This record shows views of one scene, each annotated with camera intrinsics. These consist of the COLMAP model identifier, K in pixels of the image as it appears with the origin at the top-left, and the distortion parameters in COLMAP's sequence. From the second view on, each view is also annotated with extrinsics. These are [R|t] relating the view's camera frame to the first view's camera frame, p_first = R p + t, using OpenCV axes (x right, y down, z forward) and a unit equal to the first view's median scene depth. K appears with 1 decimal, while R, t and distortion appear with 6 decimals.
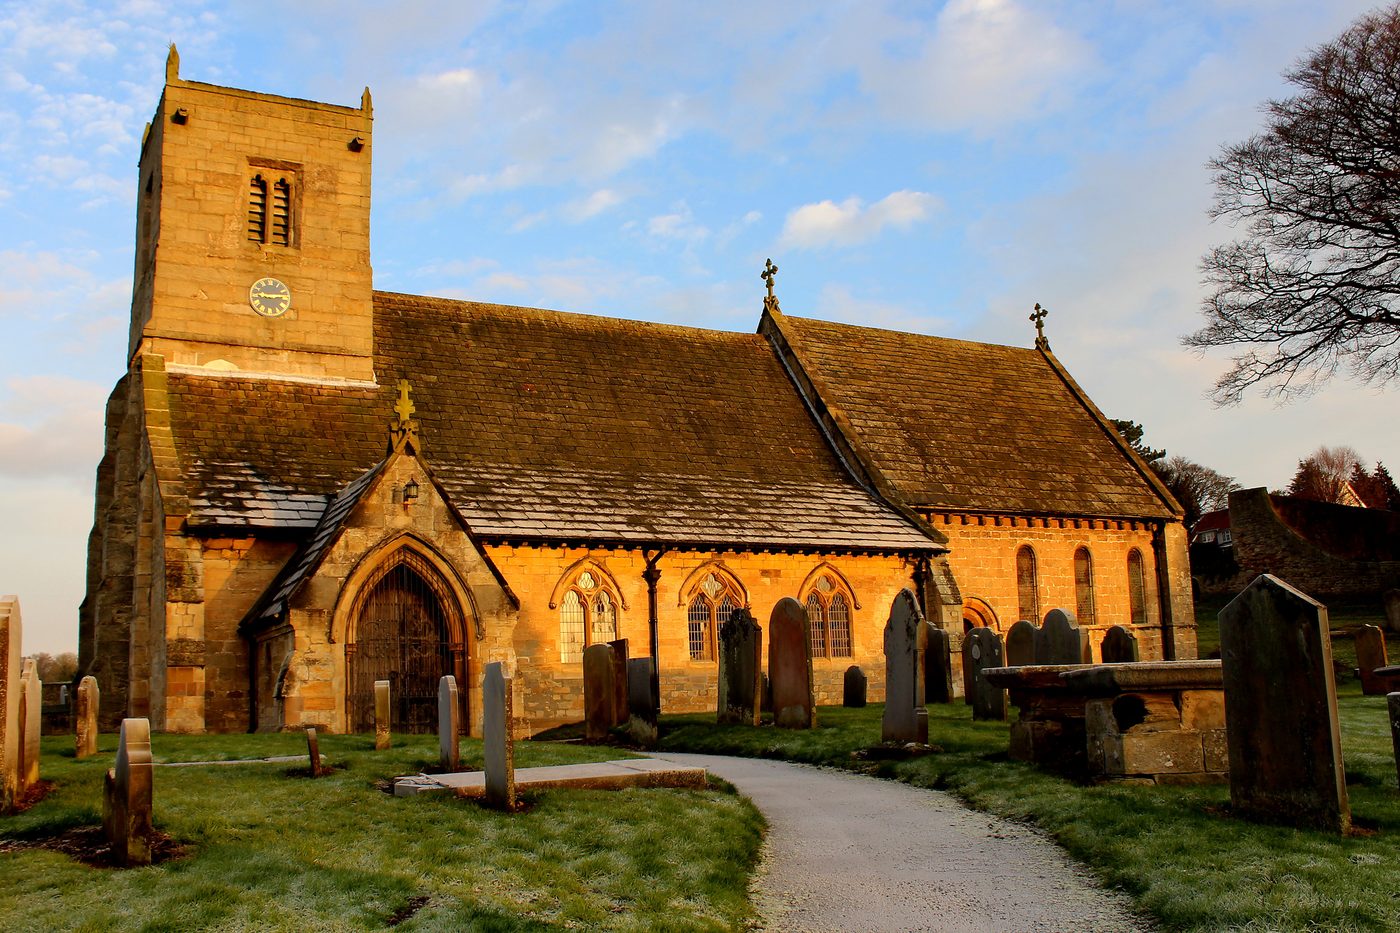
lens RADIAL K [[1262.5, 0, 700.0], [0, 1262.5, 466.5], [0, 0, 1]] dist [-0.187486, 0.002445]
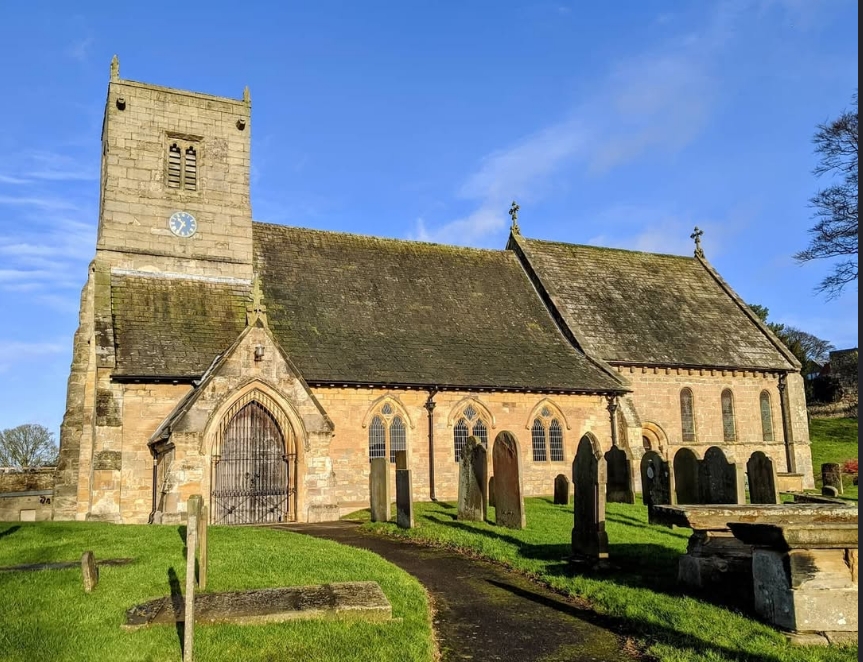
lens RADIAL K [[703.9, 0, 417.9], [0, 703.9, 345.0], [0, 0, 1]] dist [0.056618, -0.110050]
pose [[0.994601, 0.001879, -0.103755, 0.034127], [-0.000260, 0.999878, 0.015616, -0.000875], [0.103772, -0.015505, 0.994480, 0.143245]]
